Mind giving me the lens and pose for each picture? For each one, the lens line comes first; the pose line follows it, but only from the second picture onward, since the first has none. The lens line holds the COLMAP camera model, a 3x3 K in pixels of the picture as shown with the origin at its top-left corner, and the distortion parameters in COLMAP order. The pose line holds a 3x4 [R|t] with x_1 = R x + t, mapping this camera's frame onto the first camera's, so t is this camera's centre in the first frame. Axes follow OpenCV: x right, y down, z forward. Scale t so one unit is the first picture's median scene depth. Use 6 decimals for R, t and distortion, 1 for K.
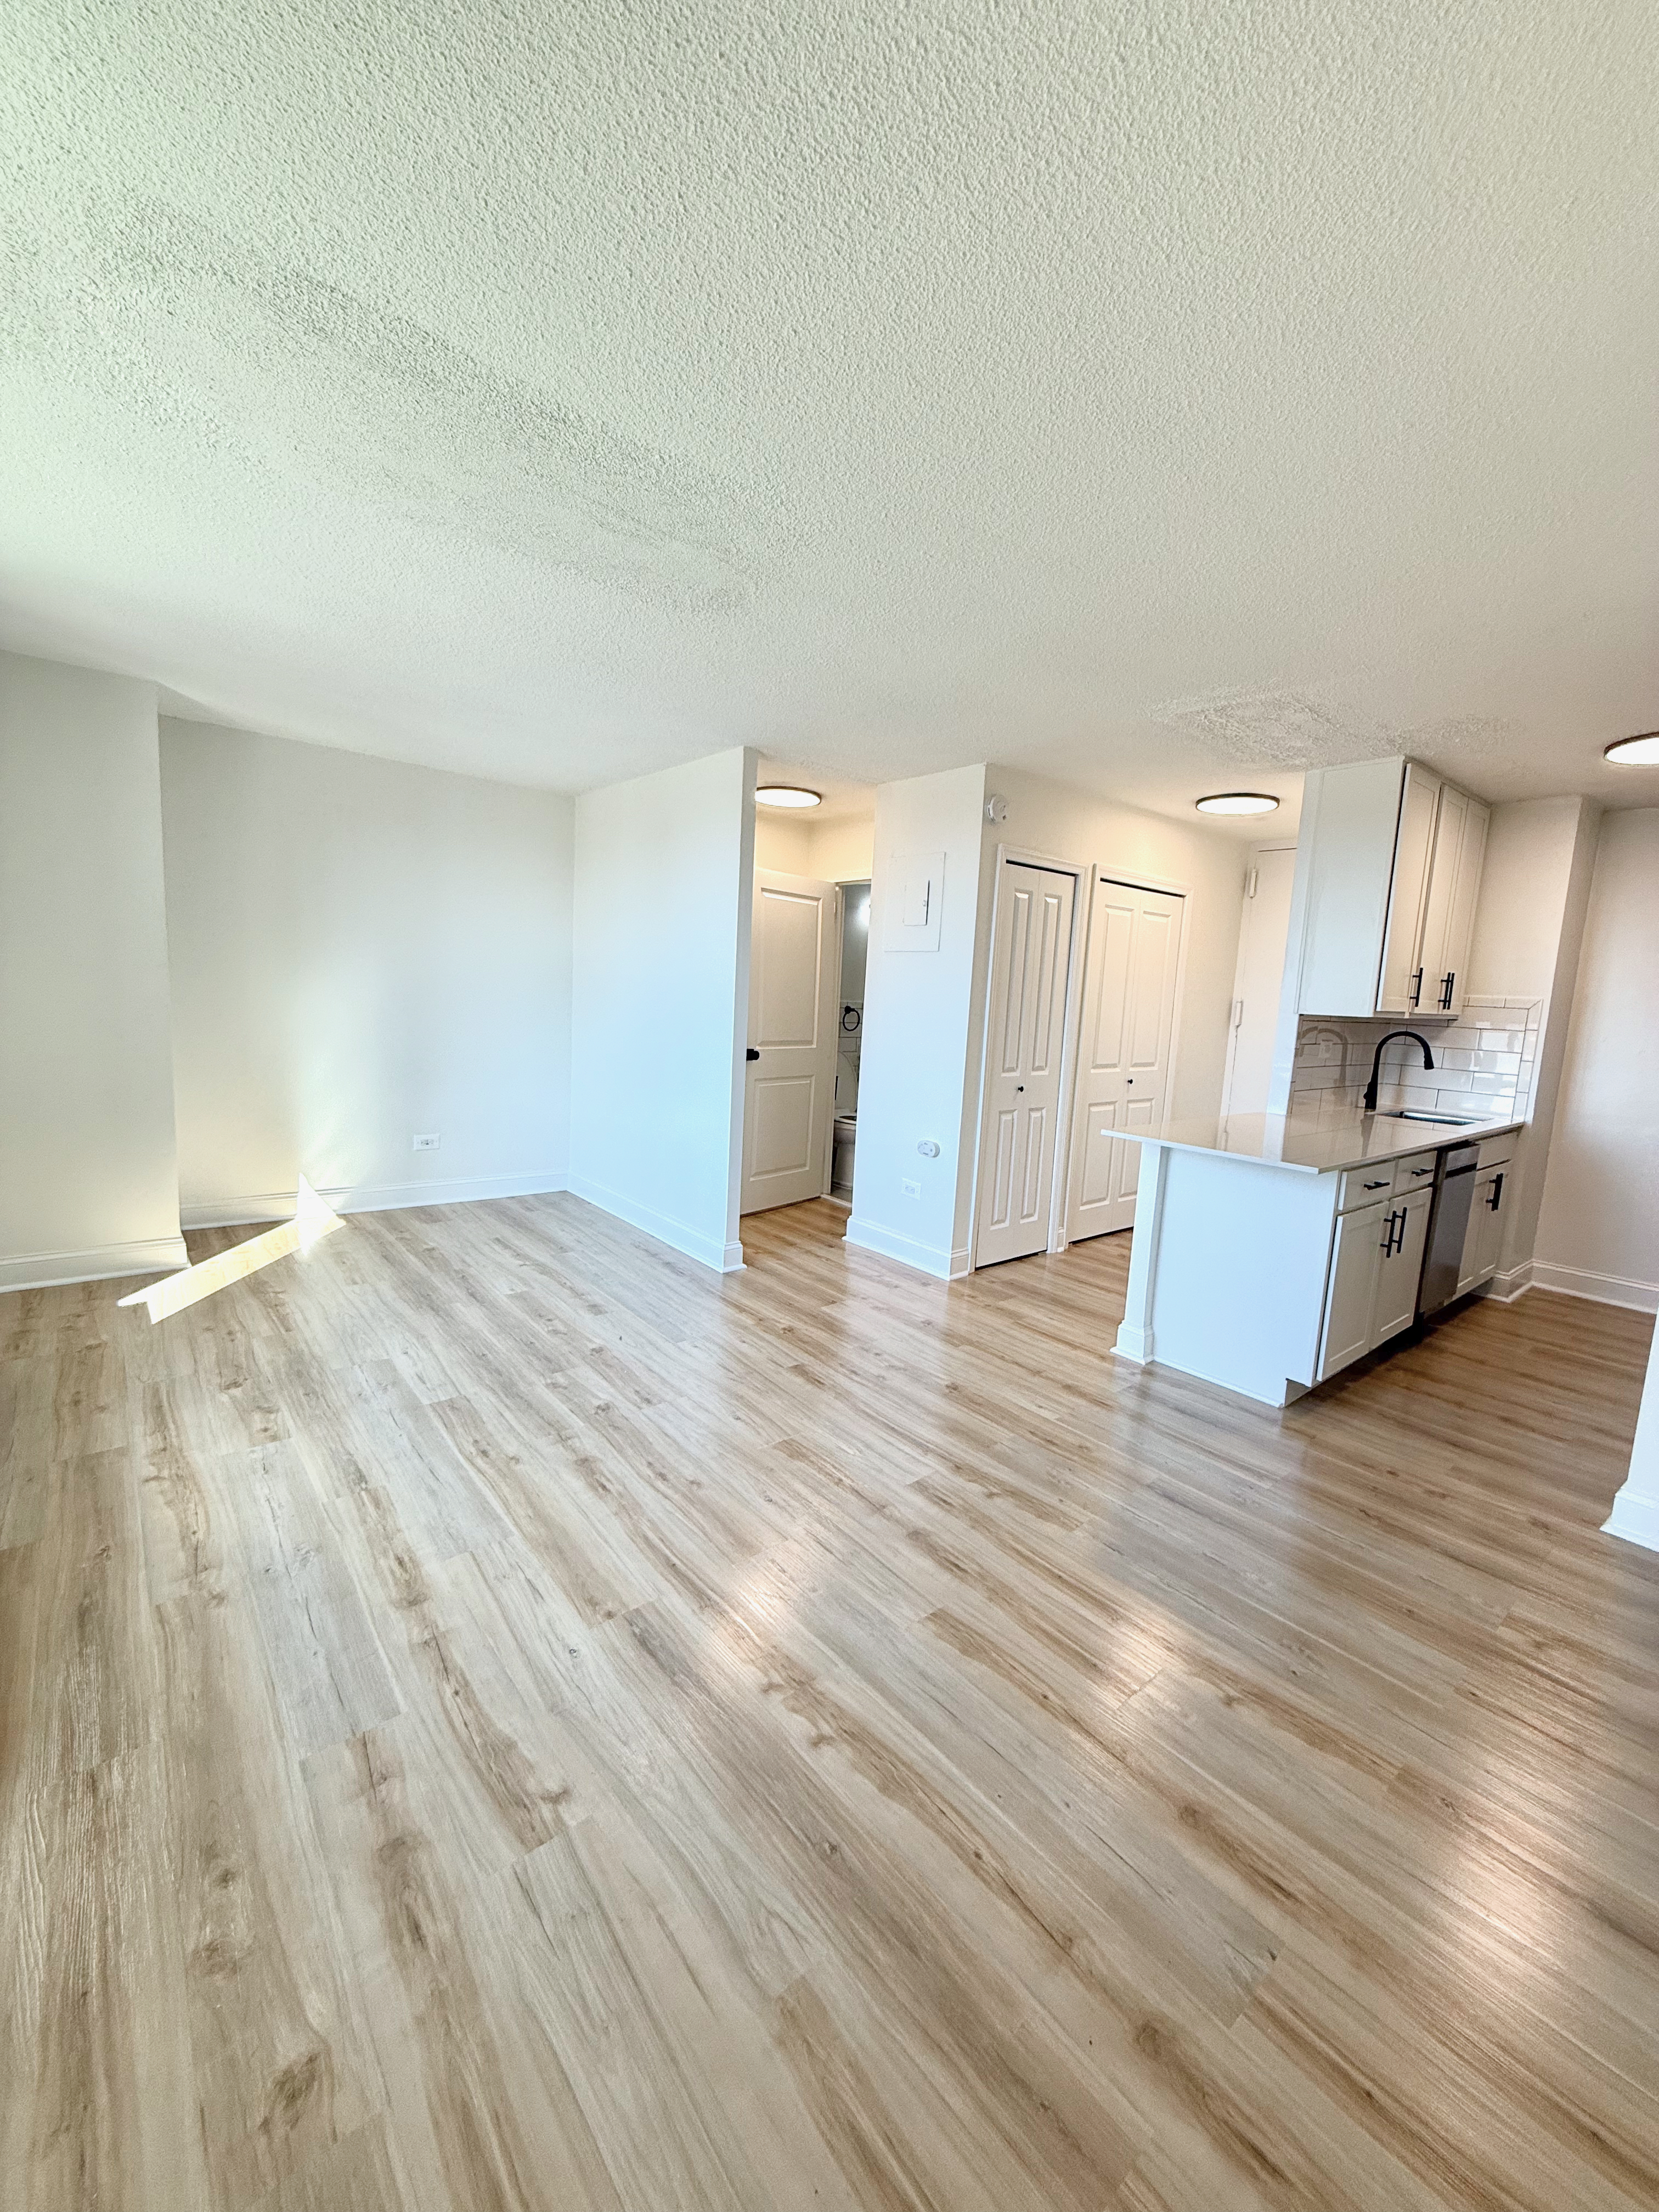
lens RADIAL K [[876.2, 0, 838.2], [0, 876.2, 1103.3], [0, 0, 1]] dist [0.001093, -0.000316]
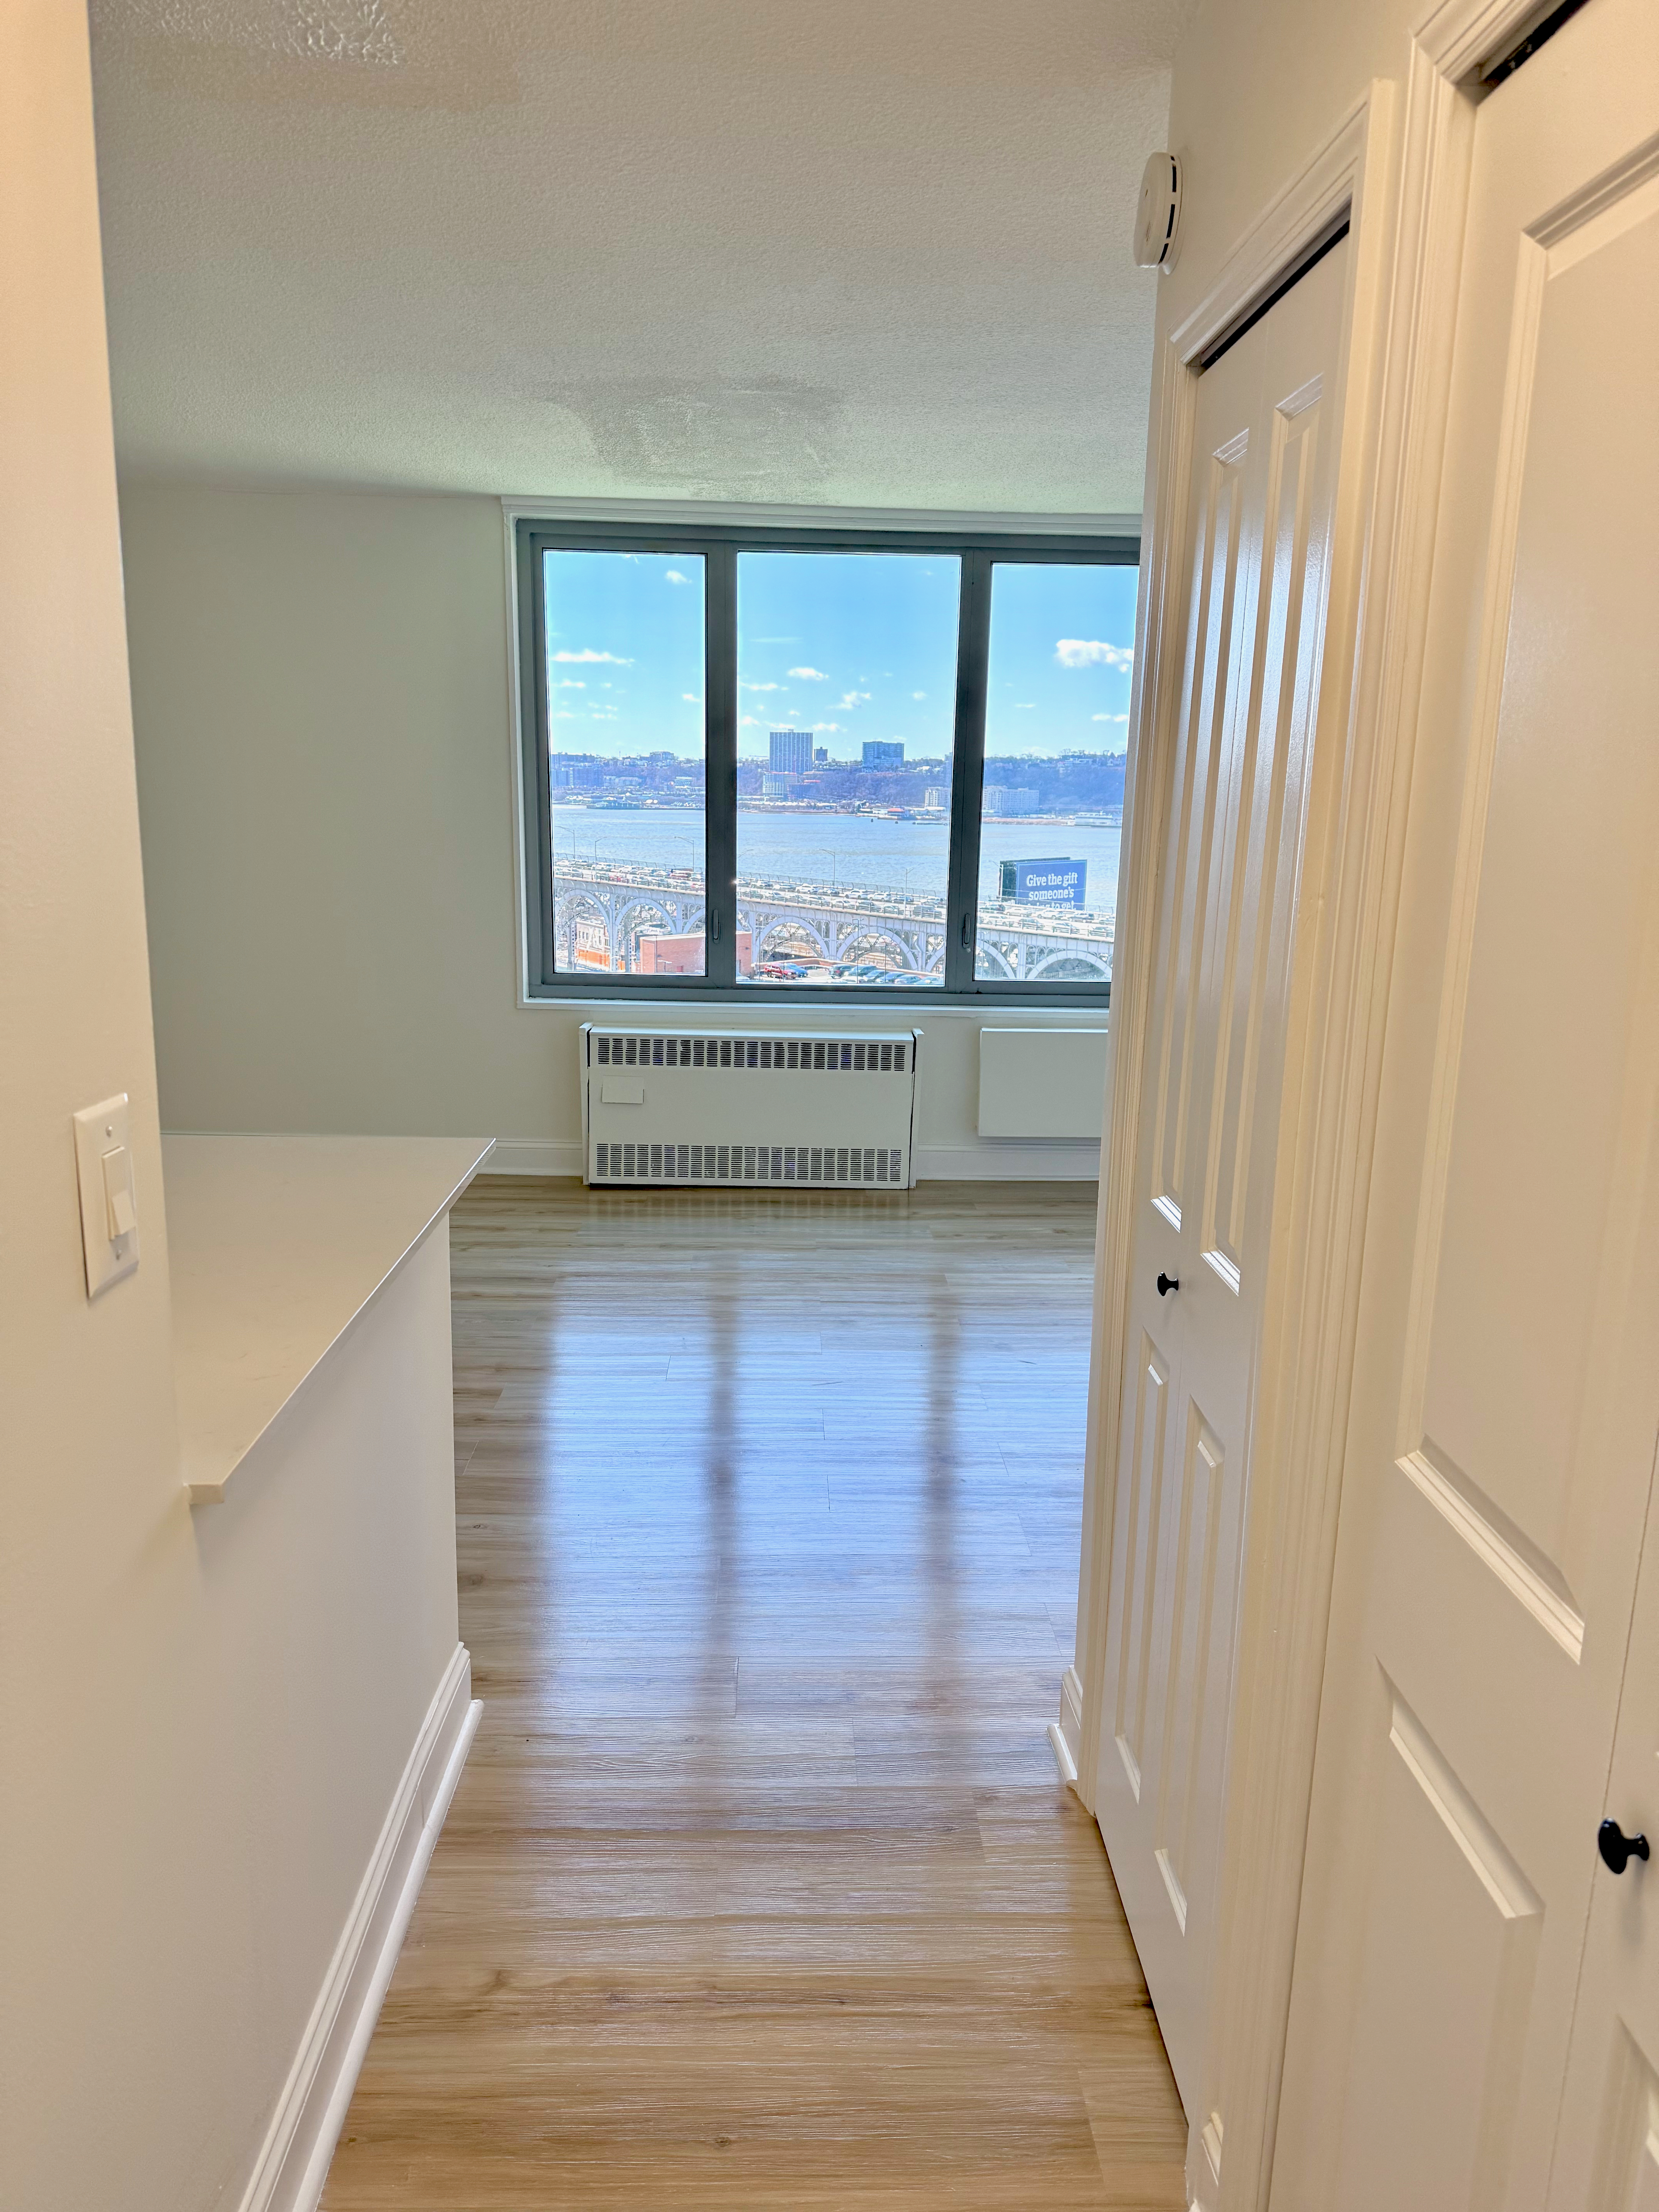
lens RADIAL K [[1538.1, 0, 831.8], [0, 1538.1, 1107.9], [0, 0, 1]] dist [0.005111, 0.000031]
pose [[-0.614519, 0.098840, -0.782686, 1.342745], [-0.162117, 0.955125, 0.247901, -0.347263], [0.772065, 0.279226, -0.570919, 2.599869]]
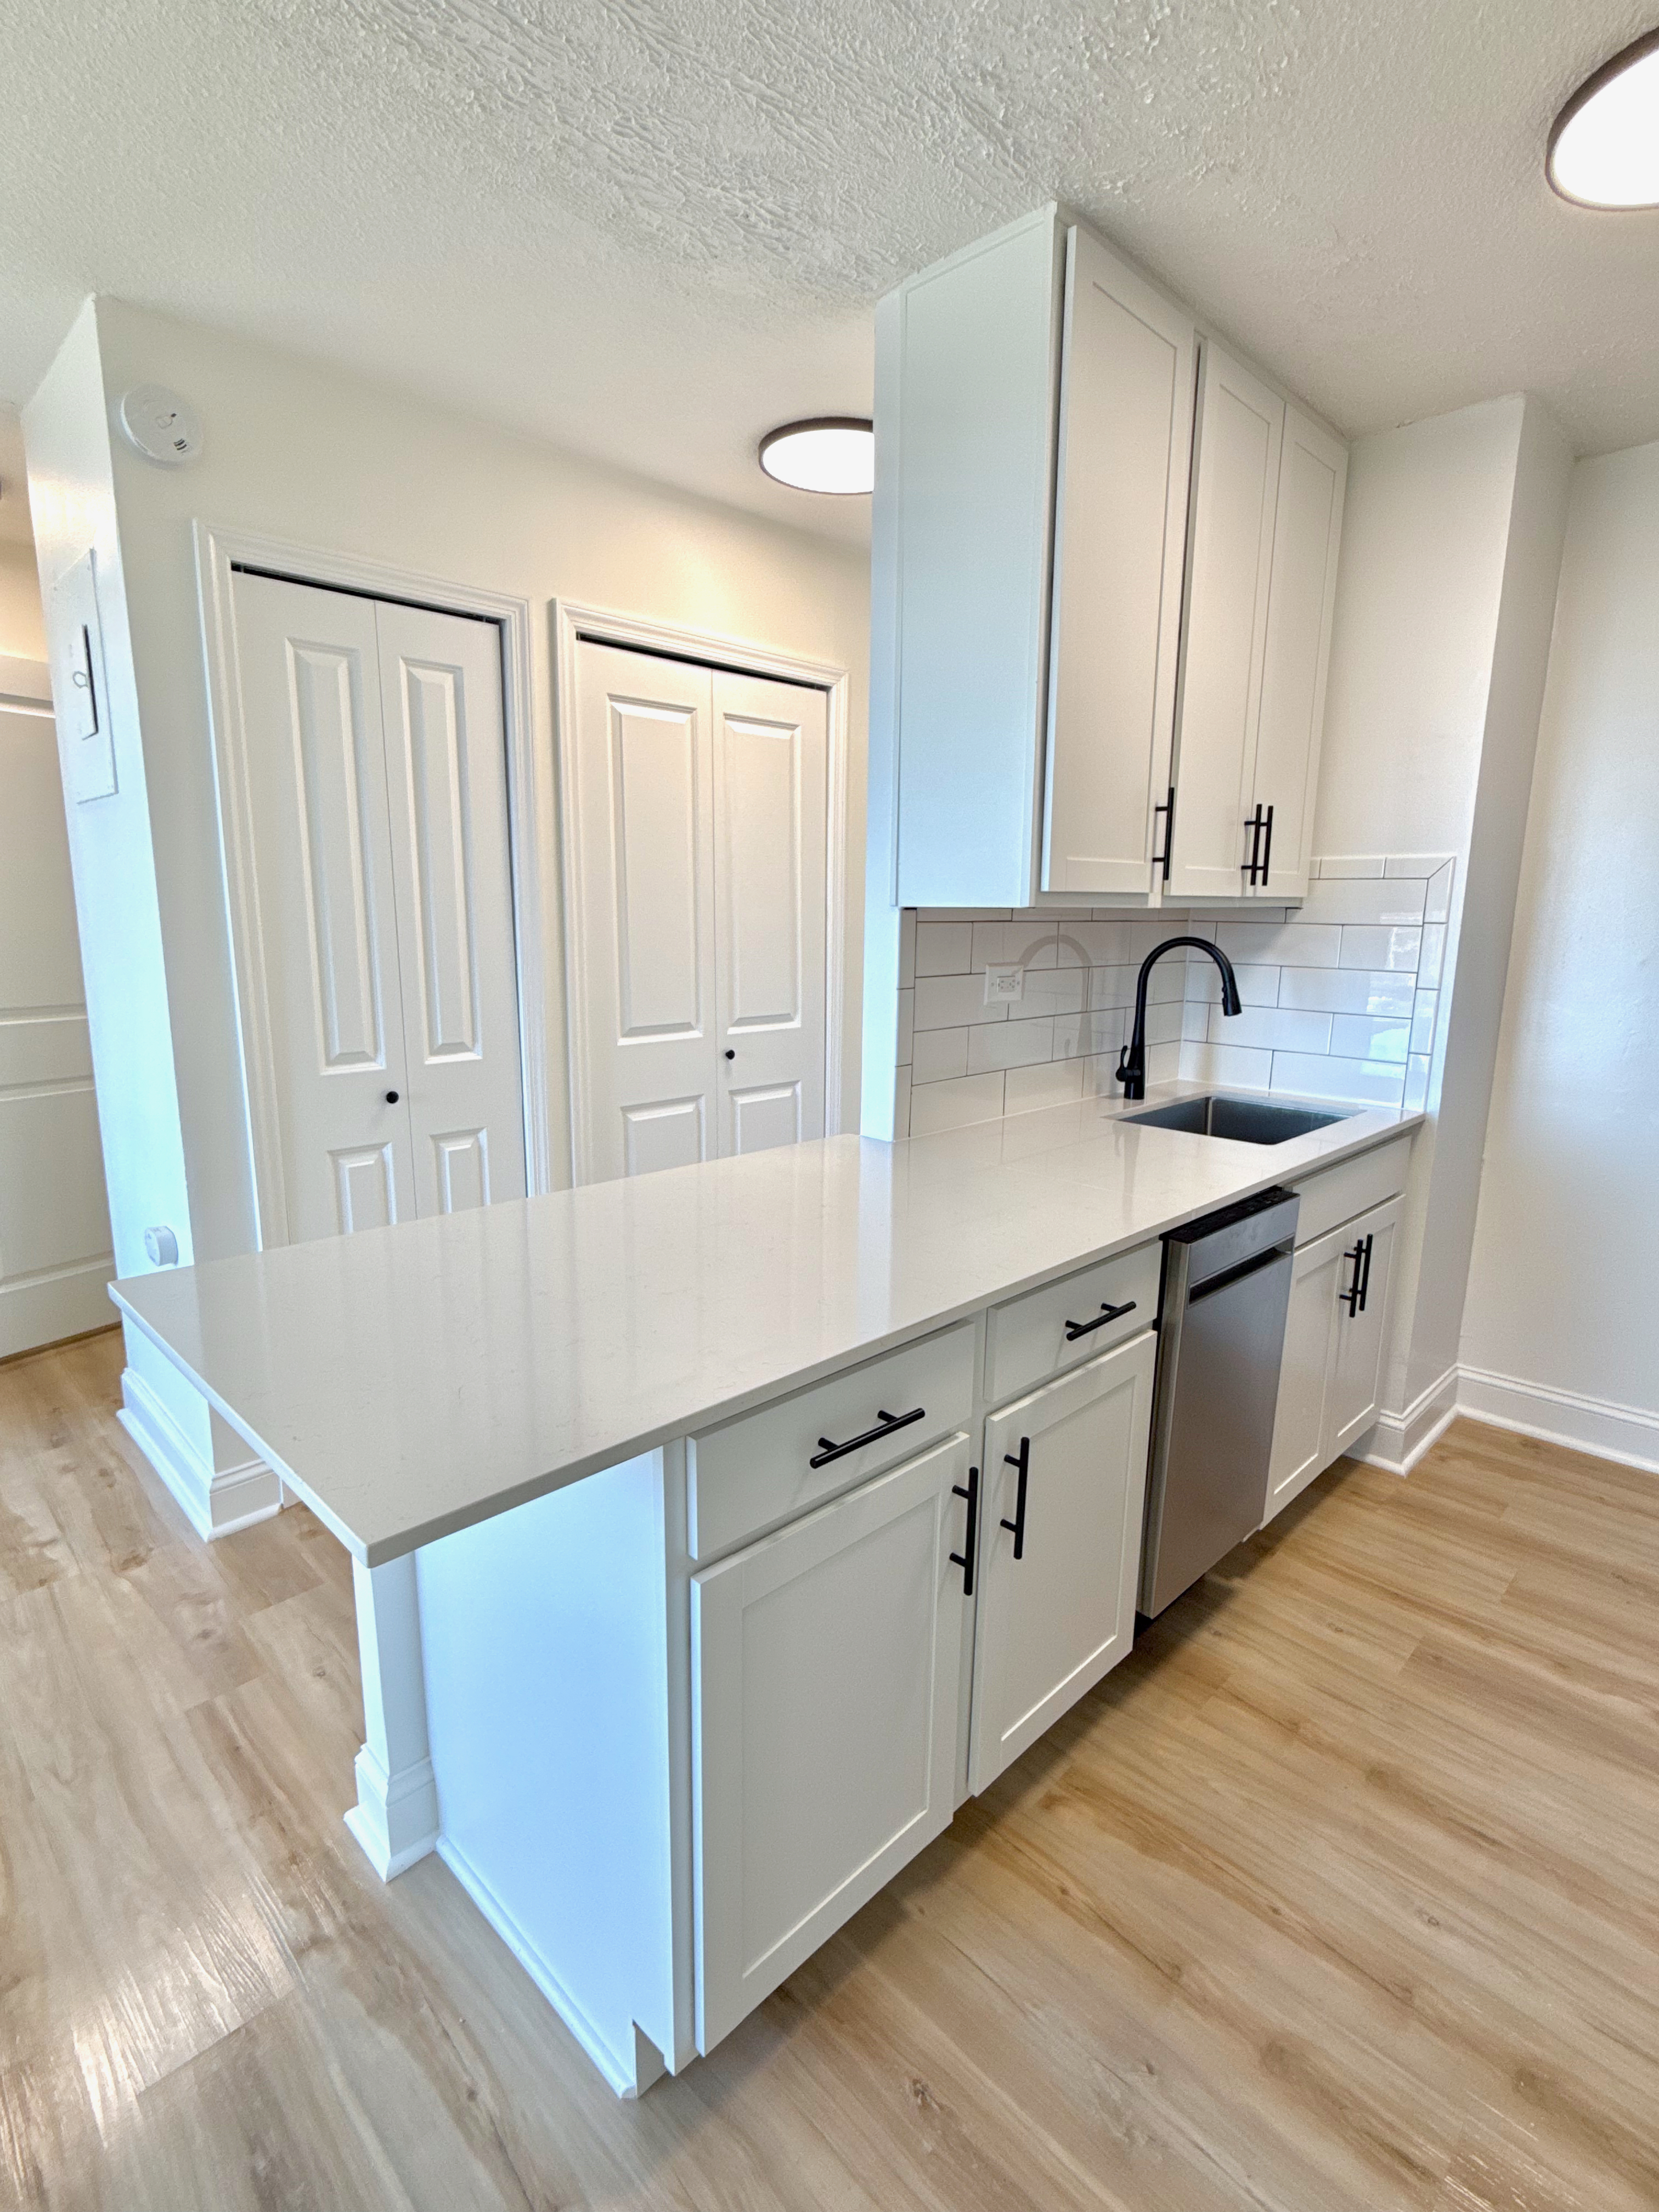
lens RADIAL K [[1084.9, 0, 823.3], [0, 1084.9, 1111.4], [0, 0, 1]] dist [-0.002175, -0.000410]
pose [[0.994888, -0.055032, 0.084668, 0.076915], [0.049777, 0.996773, 0.062973, -0.006619], [-0.087860, -0.058436, 0.994417, 0.082972]]
